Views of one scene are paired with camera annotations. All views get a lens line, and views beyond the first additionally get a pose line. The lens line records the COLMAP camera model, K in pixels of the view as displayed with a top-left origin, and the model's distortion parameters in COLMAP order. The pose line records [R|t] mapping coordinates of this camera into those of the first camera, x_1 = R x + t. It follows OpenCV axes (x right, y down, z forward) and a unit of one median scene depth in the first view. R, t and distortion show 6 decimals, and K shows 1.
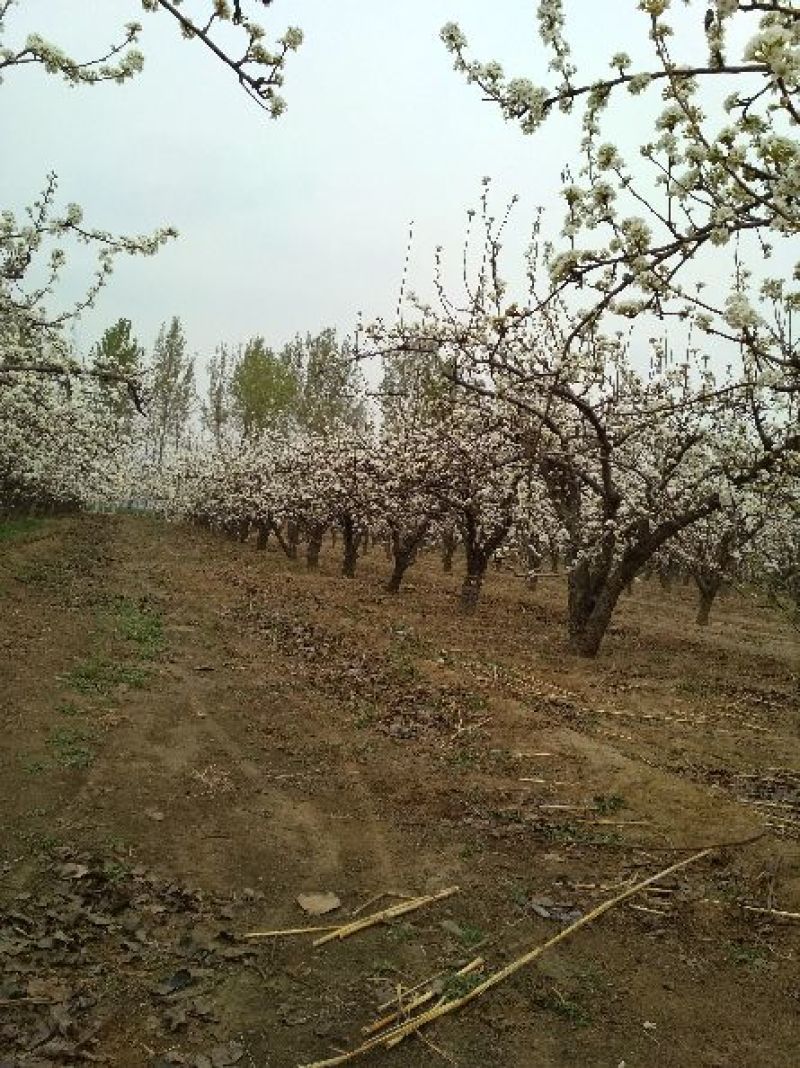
lens RADIAL K [[958.3, 0, 400.0], [0, 958.3, 534.0], [0, 0, 1]] dist [0.084673, -0.168993]
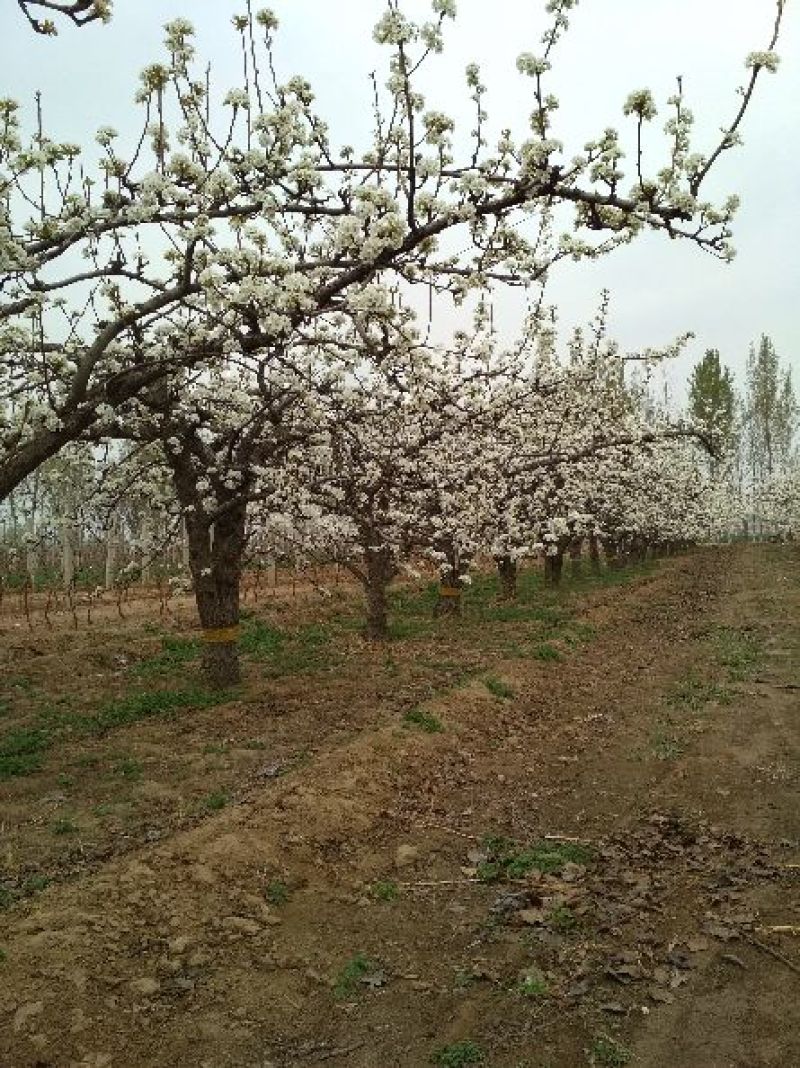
lens RADIAL K [[958.3, 0, 400.0], [0, 958.3, 534.0], [0, 0, 1]] dist [0.084673, -0.168993]
pose [[0.802456, -0.148982, -0.577814, 0.196143], [0.130192, 0.988714, -0.074120, -0.019210], [0.582335, -0.015749, 0.812796, -0.312797]]
